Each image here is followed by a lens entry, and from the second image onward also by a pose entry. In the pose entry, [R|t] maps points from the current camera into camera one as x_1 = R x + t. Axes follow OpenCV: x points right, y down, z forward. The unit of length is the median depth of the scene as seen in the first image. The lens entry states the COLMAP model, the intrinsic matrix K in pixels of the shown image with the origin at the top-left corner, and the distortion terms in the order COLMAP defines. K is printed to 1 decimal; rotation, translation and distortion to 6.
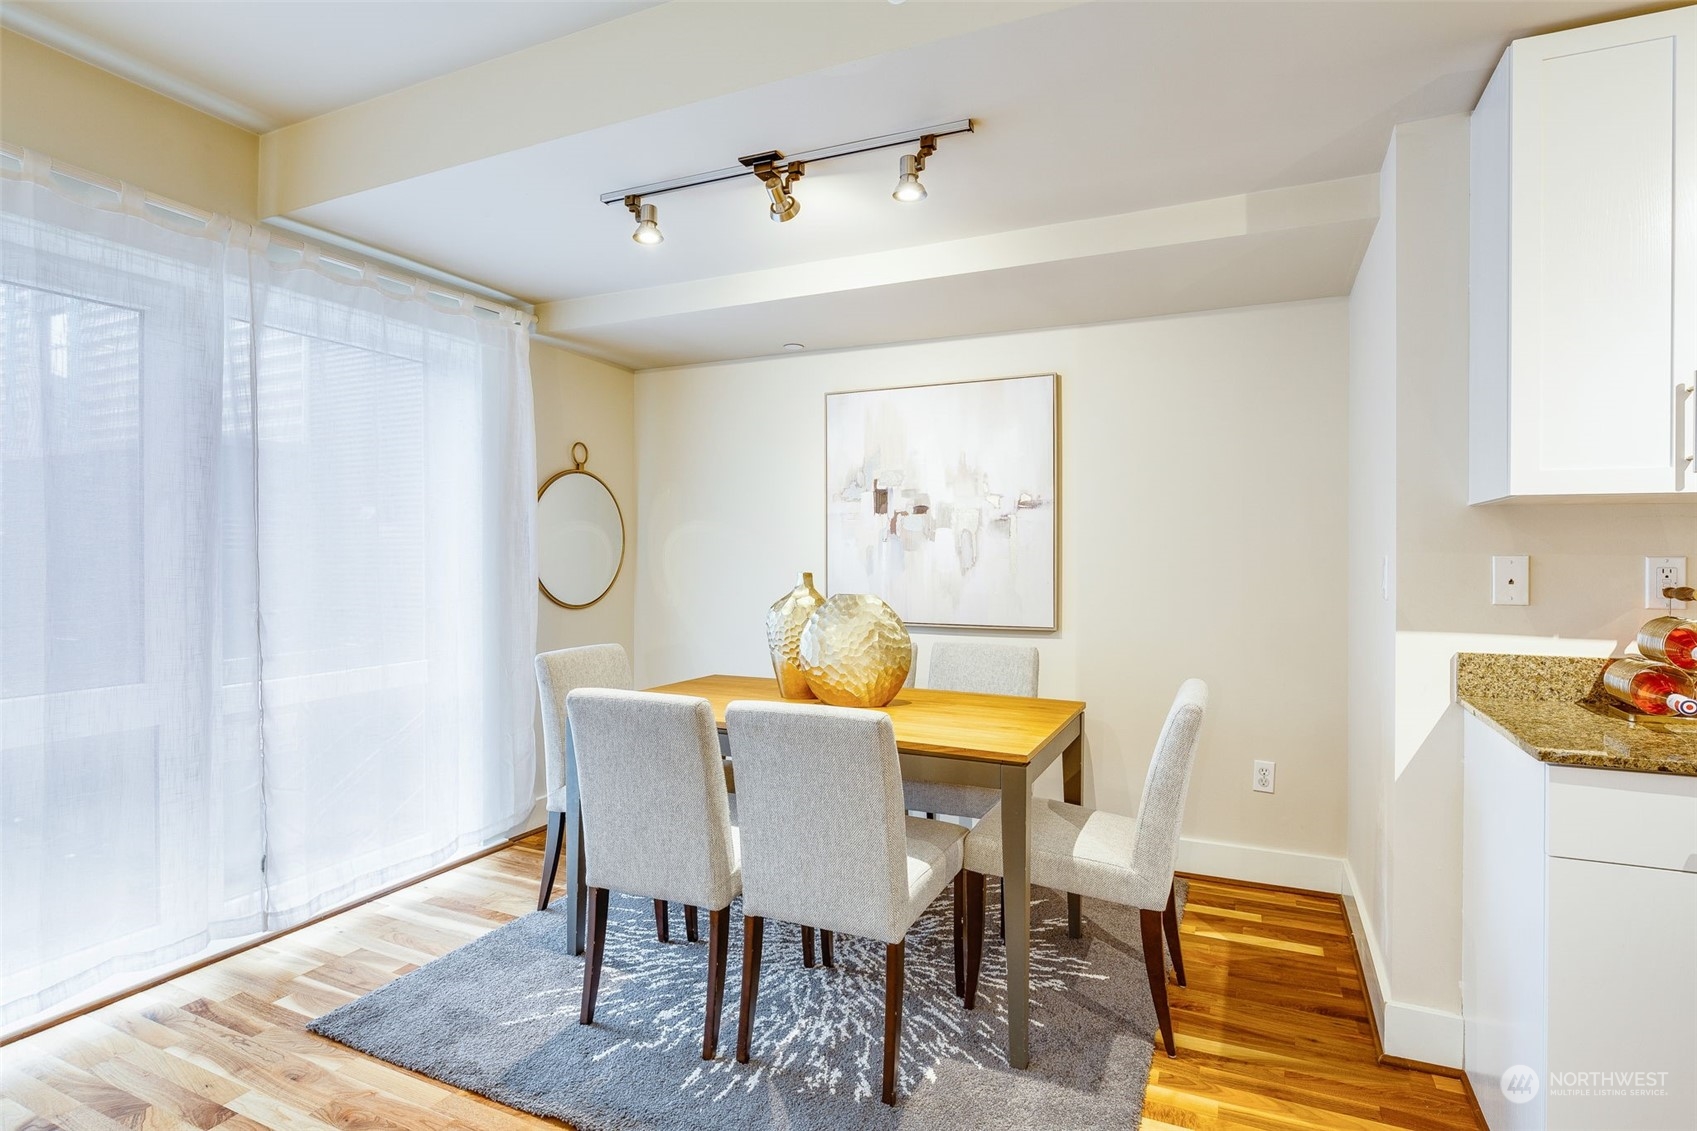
lens RADIAL K [[863.6, 0, 862.2], [0, 863.6, 558.8], [0, 0, 1]] dist [-0.003177, -0.001488]
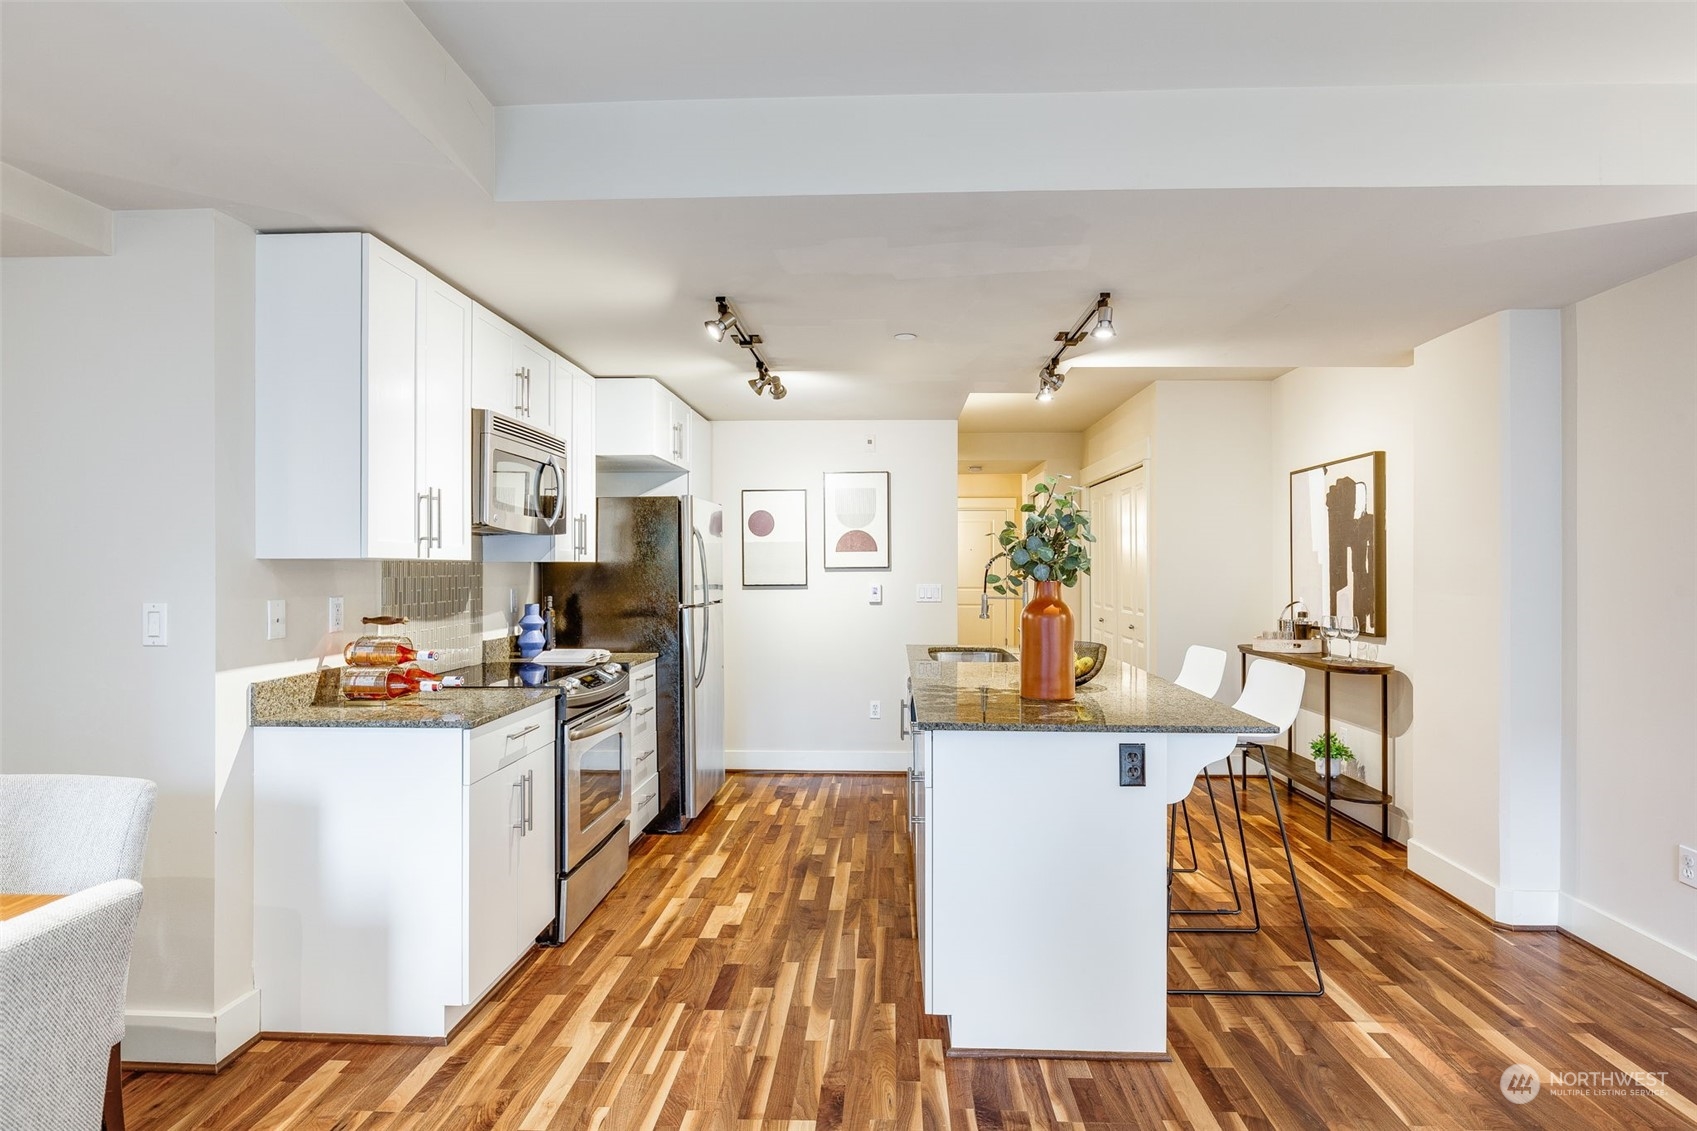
lens RADIAL K [[885.7, 0, 831.5], [0, 885.7, 565.4], [0, 0, 1]] dist [-0.004383, -0.000478]
pose [[-0.362174, 0.001164, 0.932110, -0.701109], [0.006970, 0.999975, 0.001460, -0.047093], [-0.932084, 0.007026, -0.362173, 0.674022]]
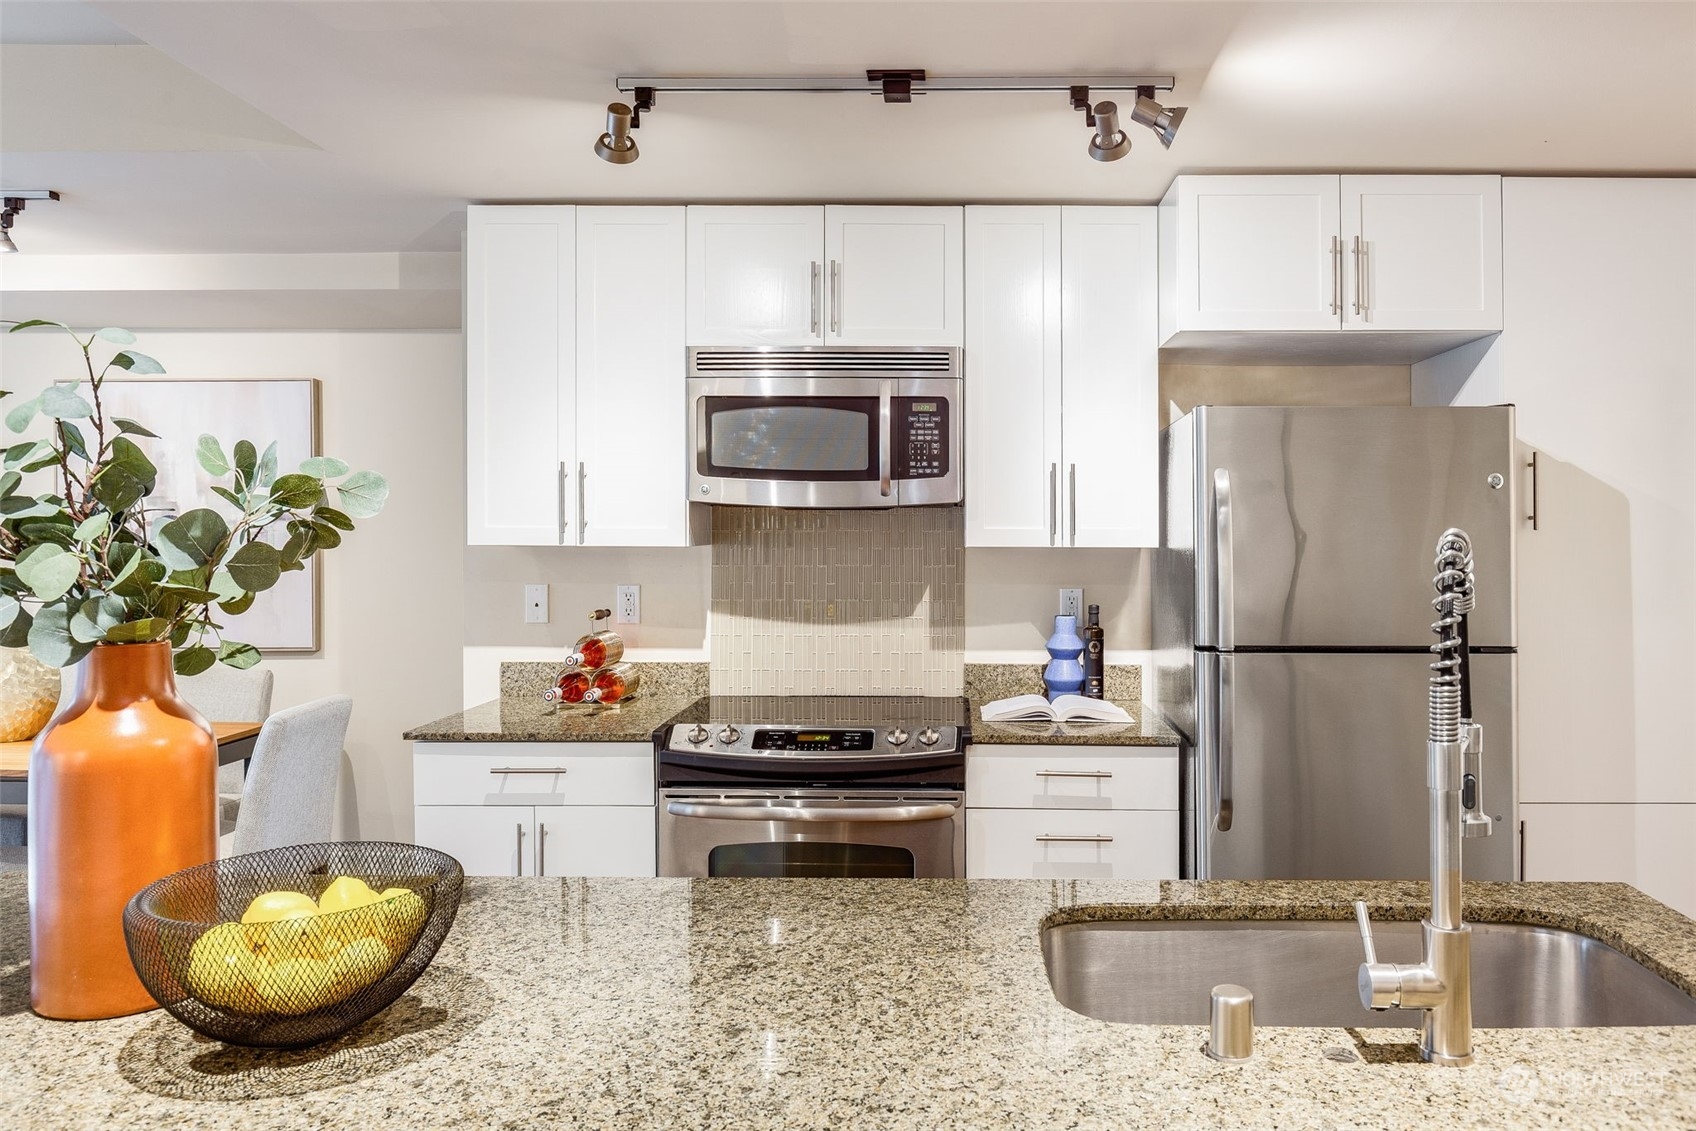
lens RADIAL K [[1200.2, 0, 963.8], [0, 1200.2, 508.8], [0, 0, 1]] dist [0.000256, 0.000138]
pose [[0.912175, 0.009667, 0.409687, 0.578789], [0.000760, 0.999680, -0.025281, -0.066259], [-0.409801, 0.023372, 0.911876, -0.839111]]
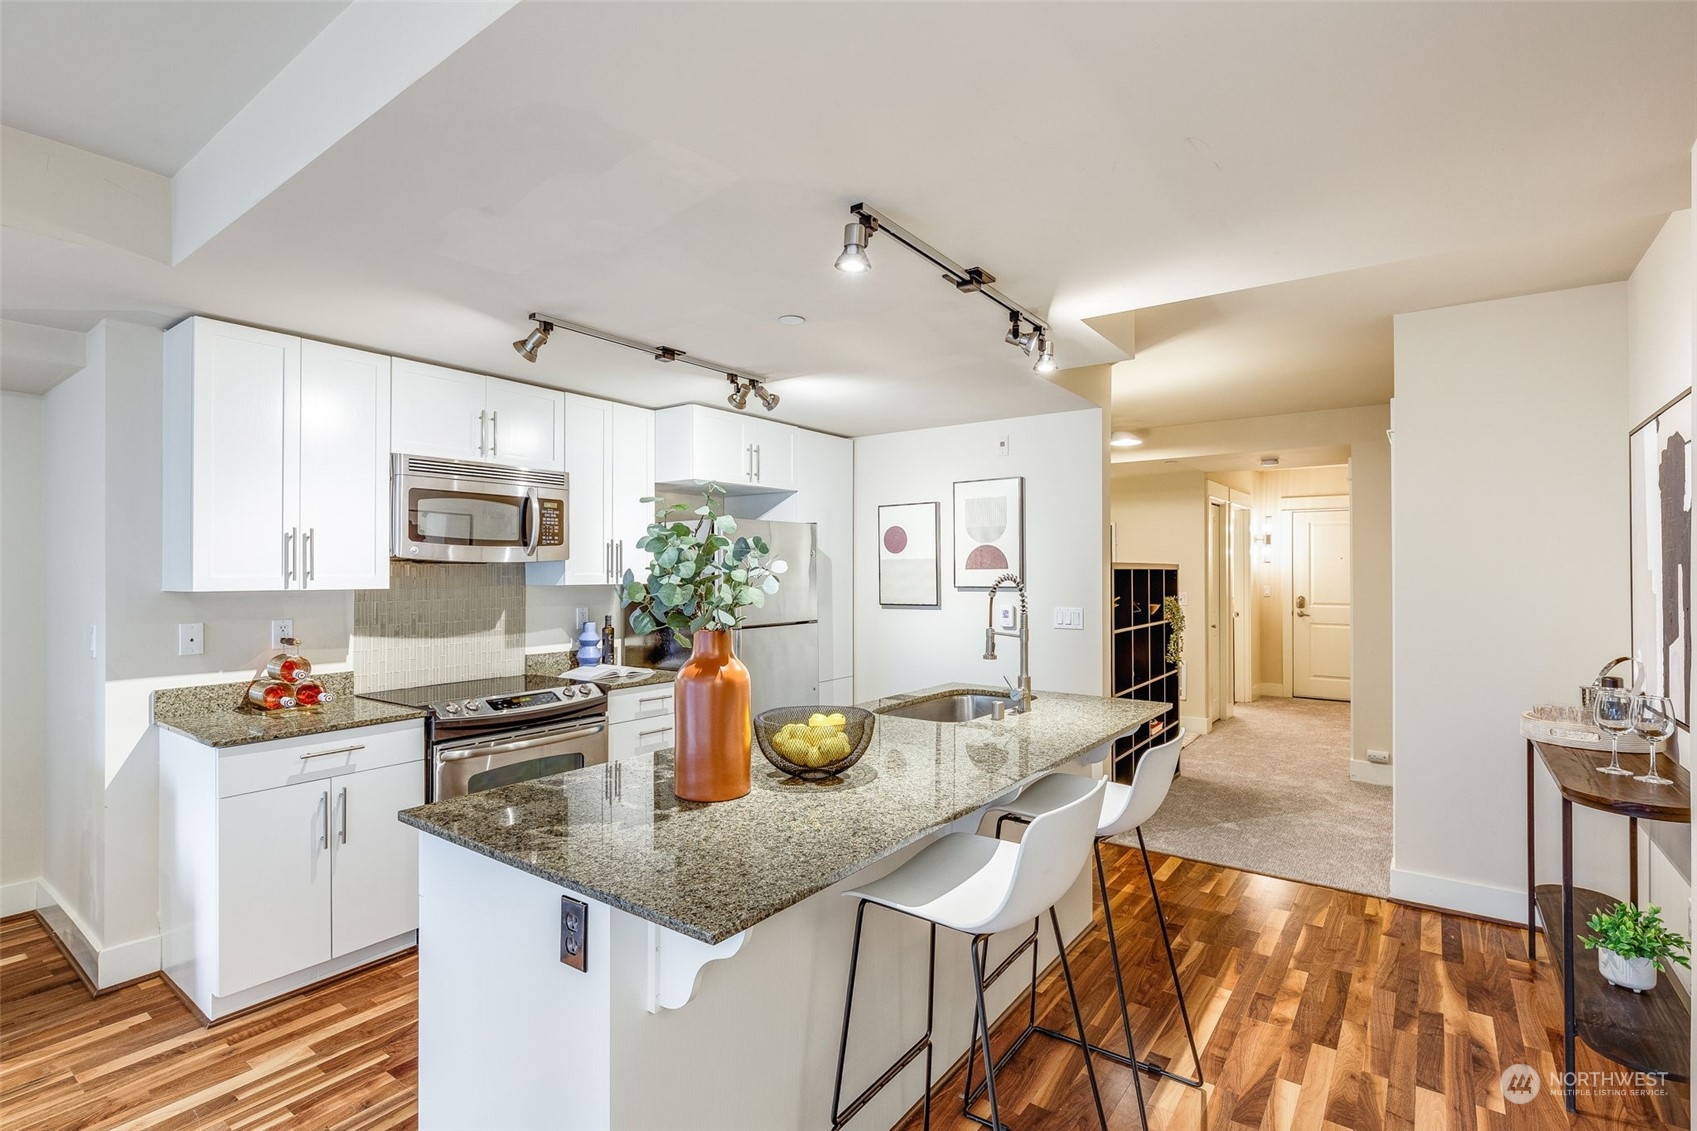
lens RADIAL K [[779.3, 0, 848.5], [0, 779.3, 565.5], [0, 0, 1]] dist [-0.001444, -0.000365]
pose [[0.209871, 0.005380, 0.977714, -0.358715], [0.010175, 0.999919, -0.007686, -0.080900], [-0.977676, 0.011561, 0.209799, -0.438678]]
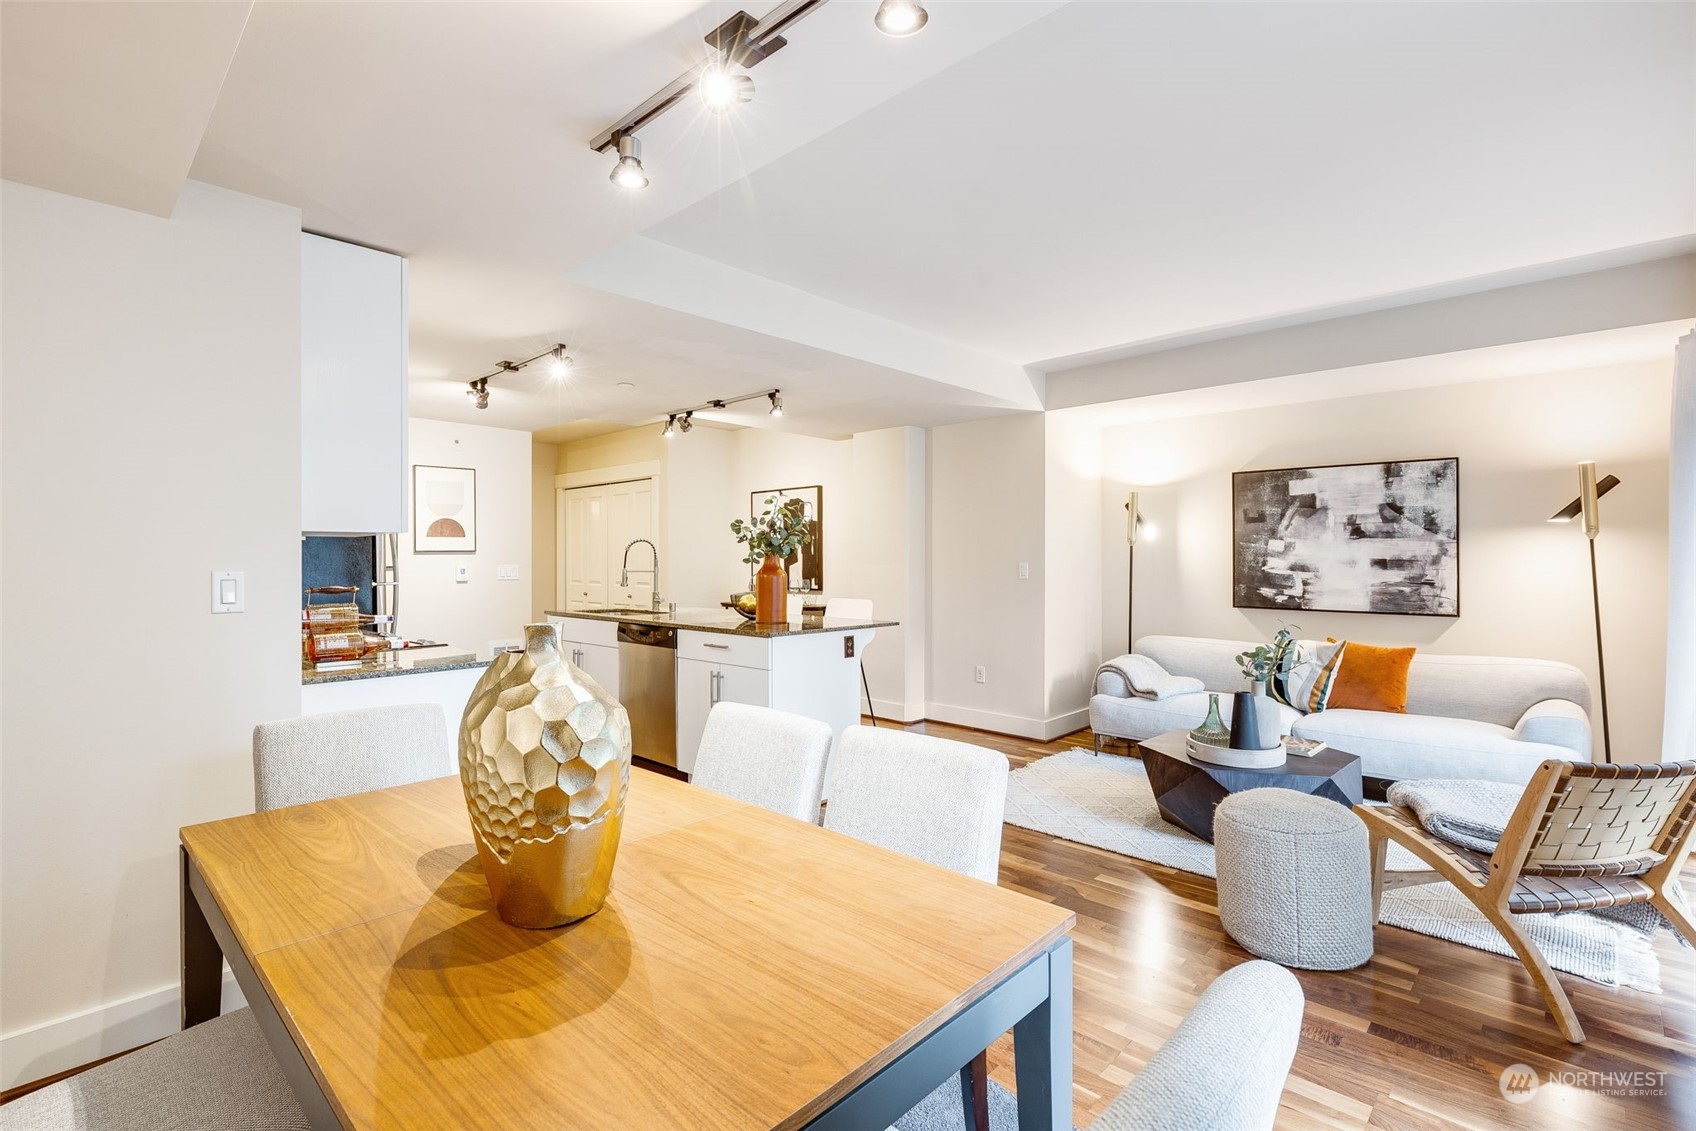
lens RADIAL K [[805.3, 0, 847.8], [0, 805.3, 556.7], [0, 0, 1]] dist [-0.003776, -0.000932]
pose [[-0.942421, 0.000977, 0.334428, -0.464918], [0.003129, 0.999978, 0.005898, -0.027407], [-0.334414, 0.006605, -0.942403, 1.813121]]
